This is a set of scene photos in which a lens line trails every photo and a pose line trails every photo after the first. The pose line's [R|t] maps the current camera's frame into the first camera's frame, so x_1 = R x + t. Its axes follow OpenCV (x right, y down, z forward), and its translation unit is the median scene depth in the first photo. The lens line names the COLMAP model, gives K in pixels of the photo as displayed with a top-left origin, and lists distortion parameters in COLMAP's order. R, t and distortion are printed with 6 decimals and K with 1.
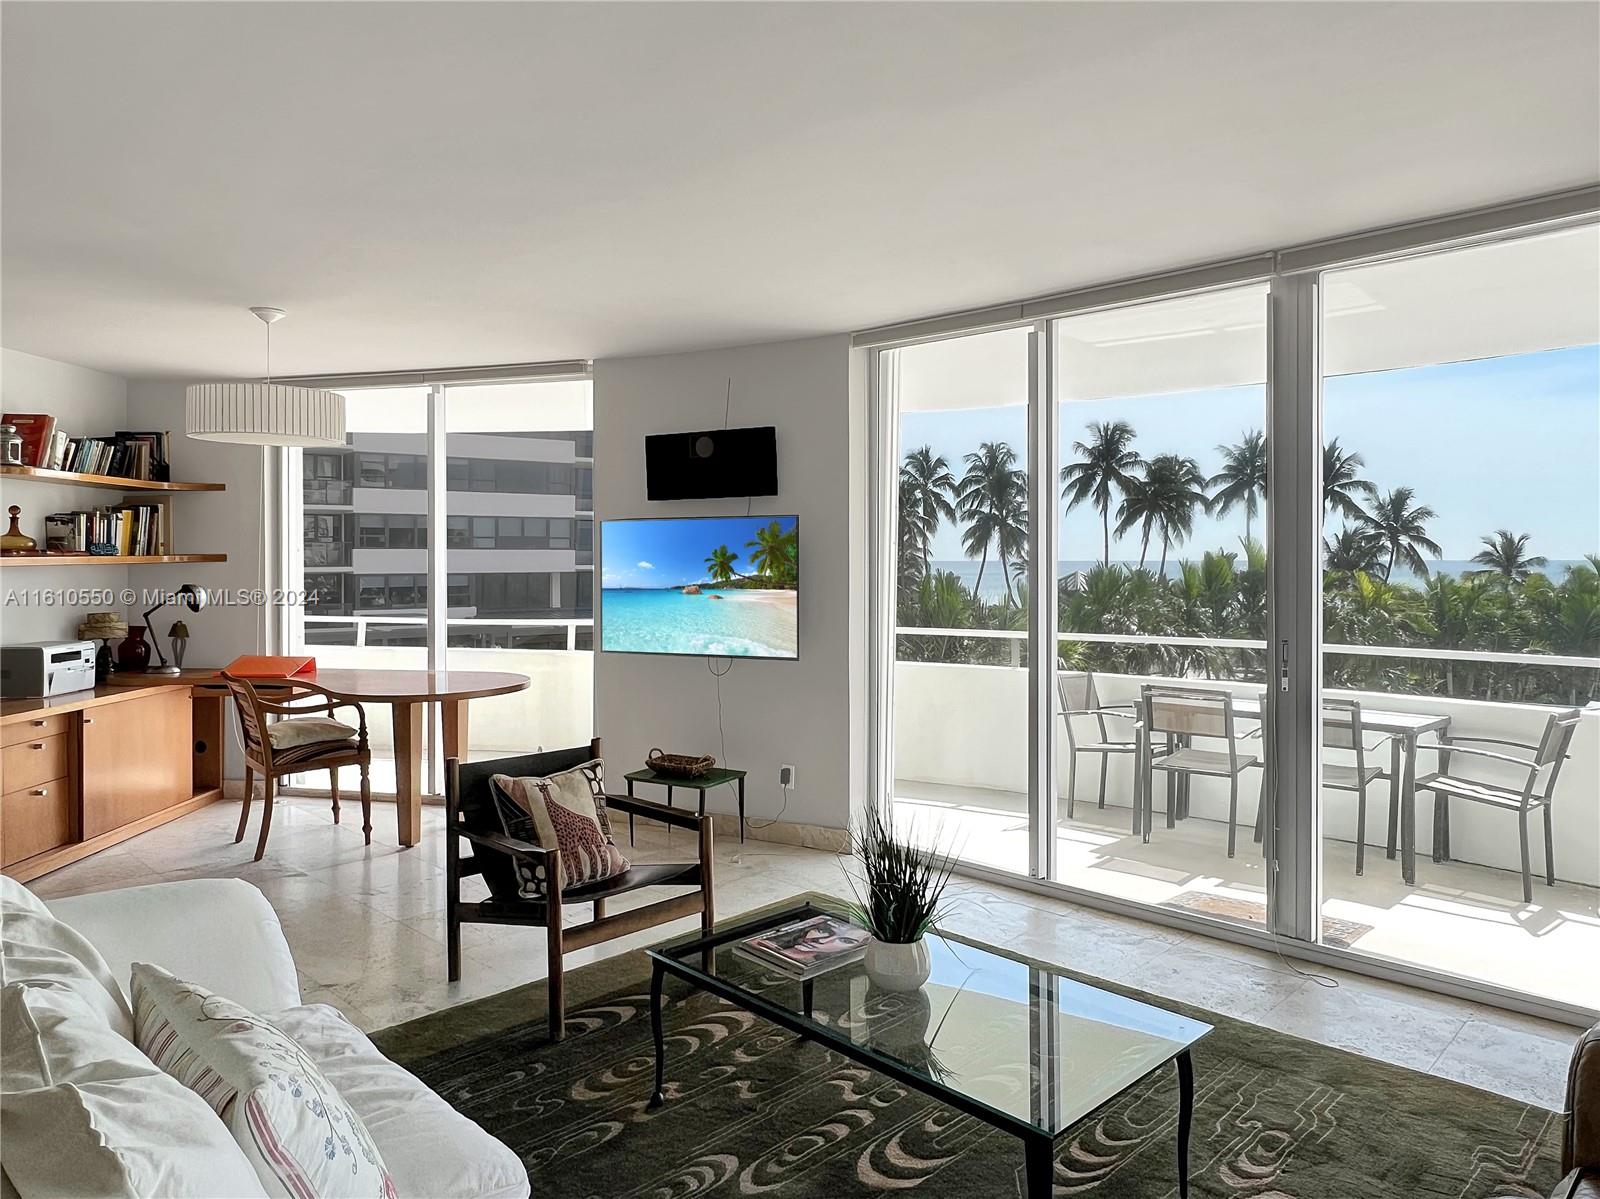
lens RADIAL K [[1043.3, 0, 800.0], [0, 1043.3, 599.5], [0, 0, 1]] dist [0.000703, -0.000661]
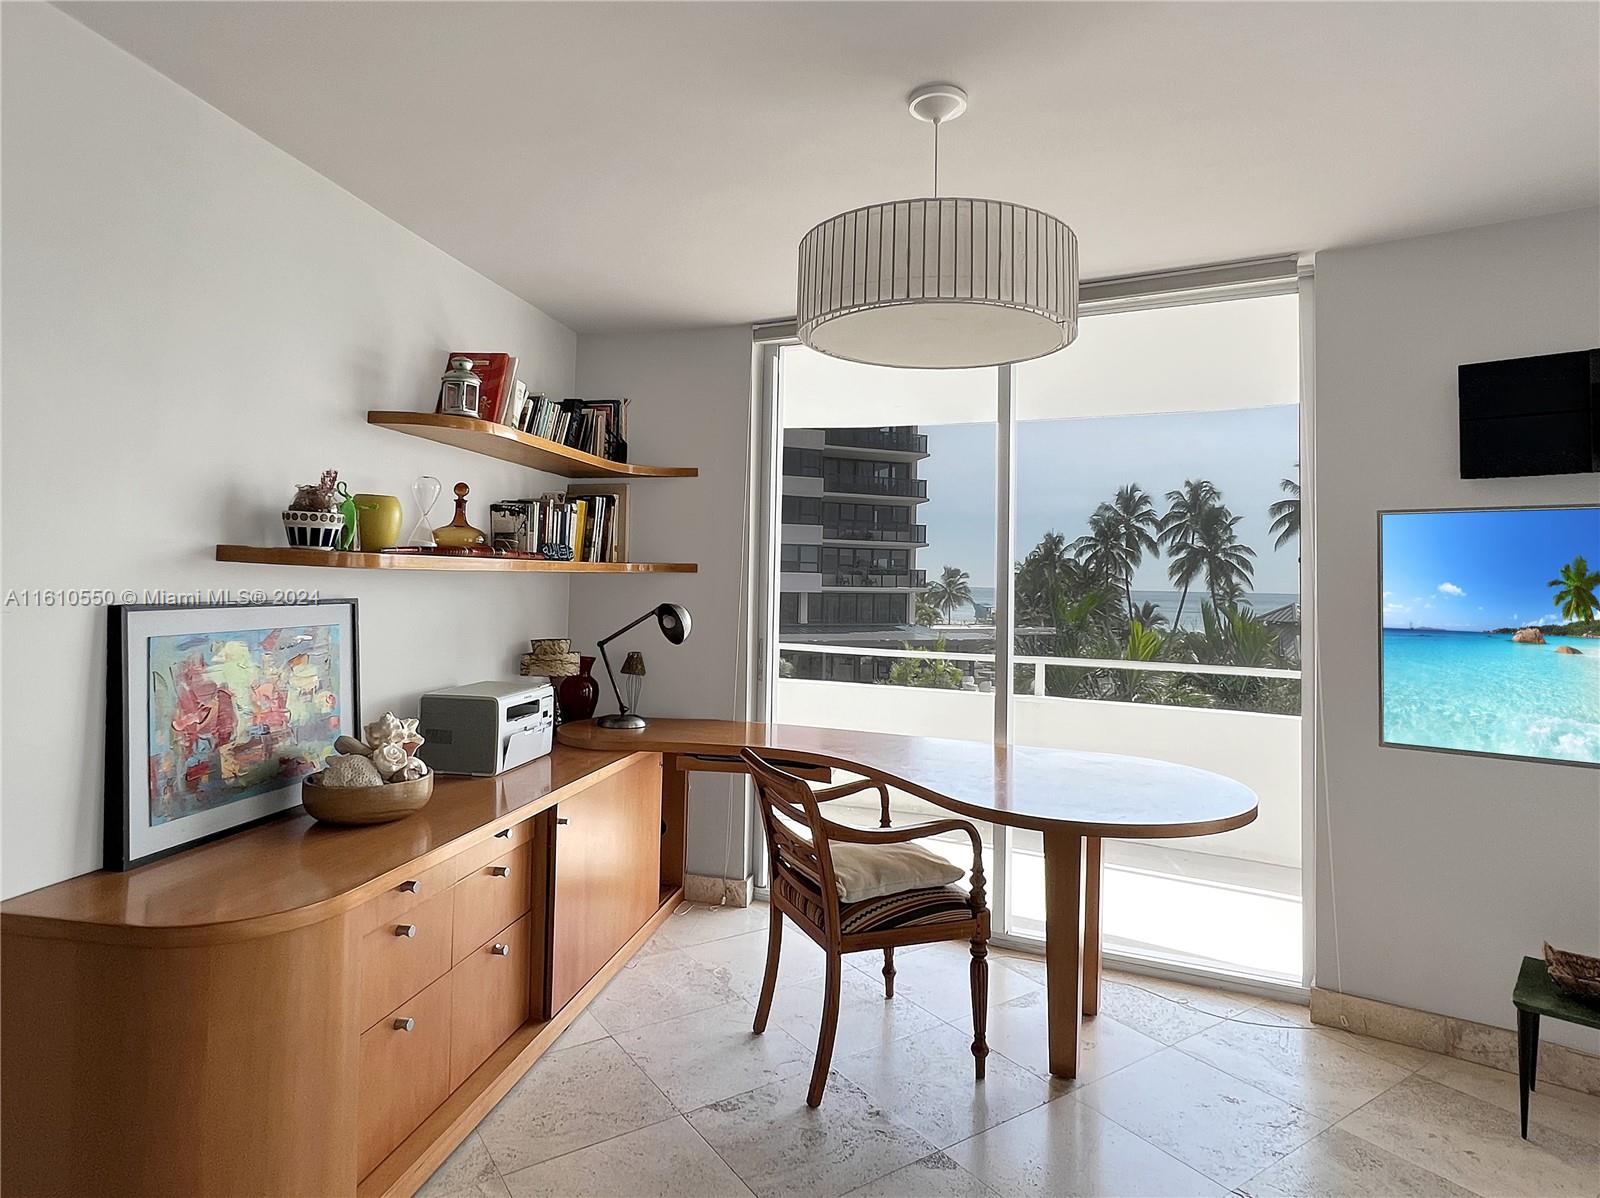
lens RADIAL K [[851.7, 0, 764.8], [0, 851.7, 600.6], [0, 0, 1]] dist [0.002497, -0.024016]
pose [[0.973561, 0.027907, -0.226715, -0.384552], [-0.032040, 0.999380, -0.014568, -0.010283], [0.226168, 0.021446, 0.973852, 0.449576]]
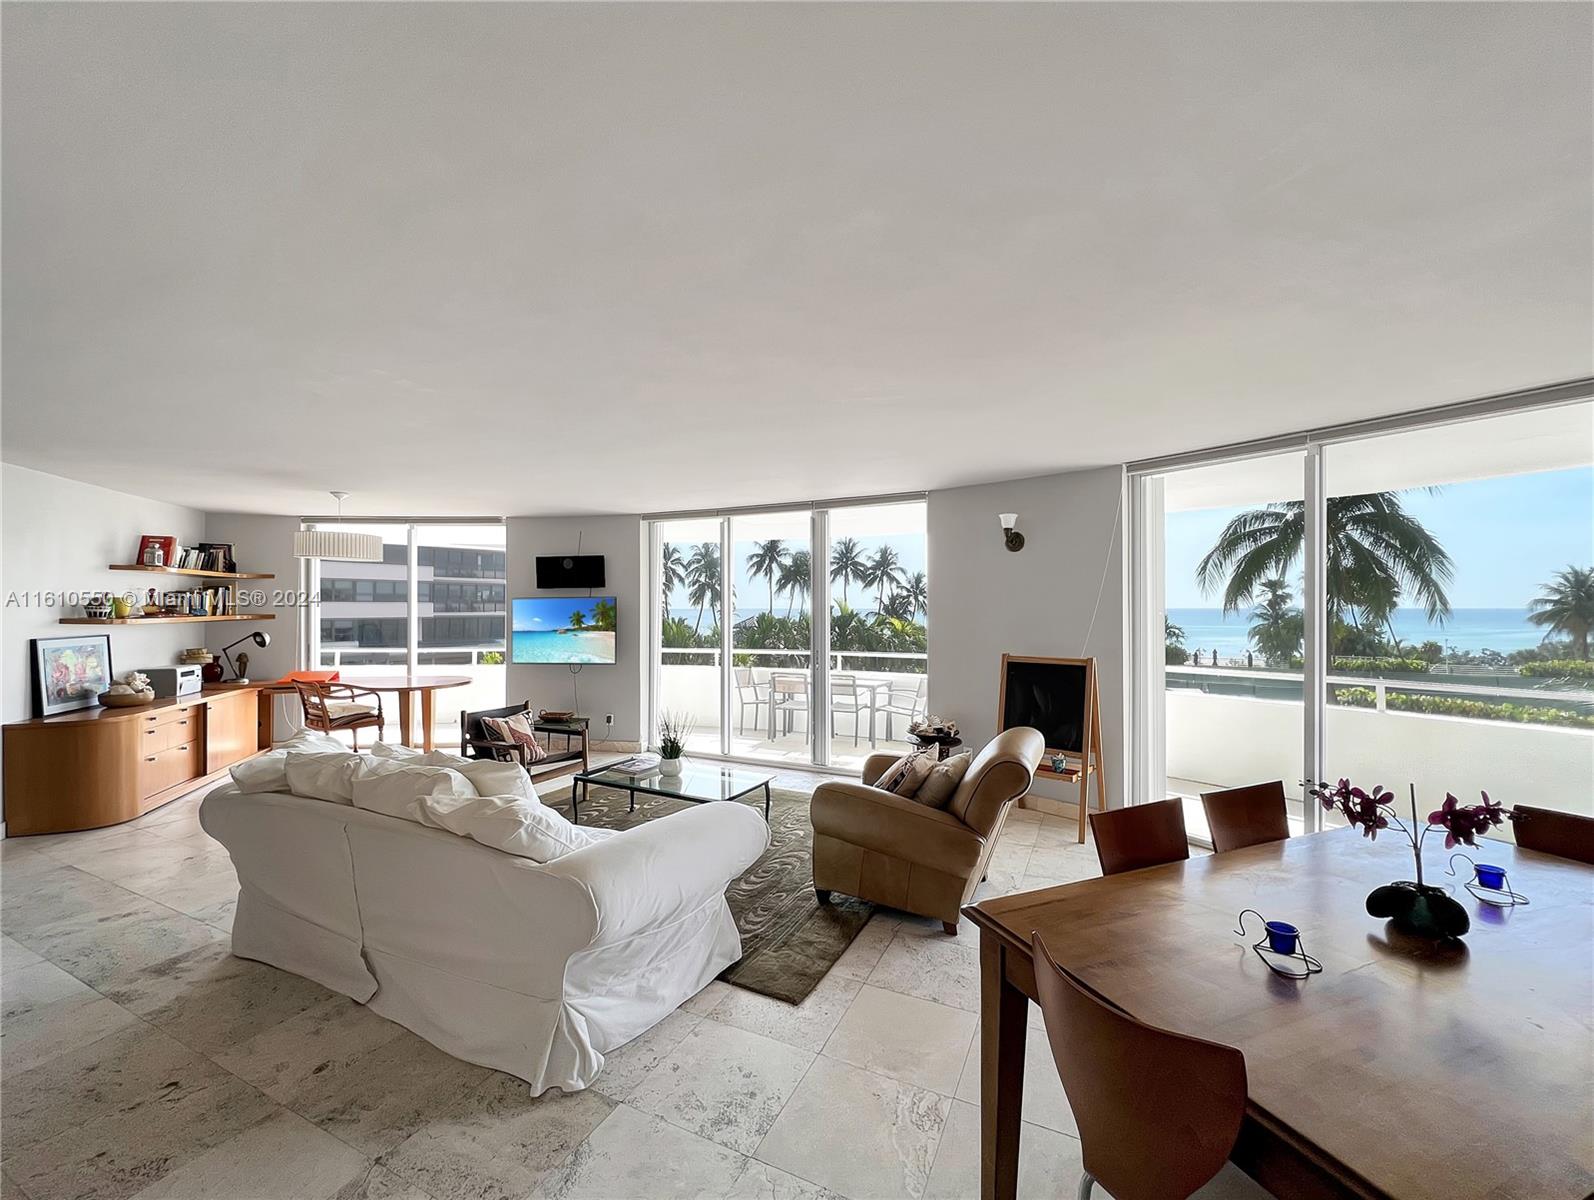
lens RADIAL K [[647.8, 0, 784.9], [0, 647.8, 612.7], [0, 0, 1]] dist [0.011306, 0.000025]
pose [[0.954718, -0.001712, 0.297507, -0.056067], [0.010455, 0.999559, -0.027800, -0.006222], [-0.297329, 0.029652, 0.954315, -0.327446]]
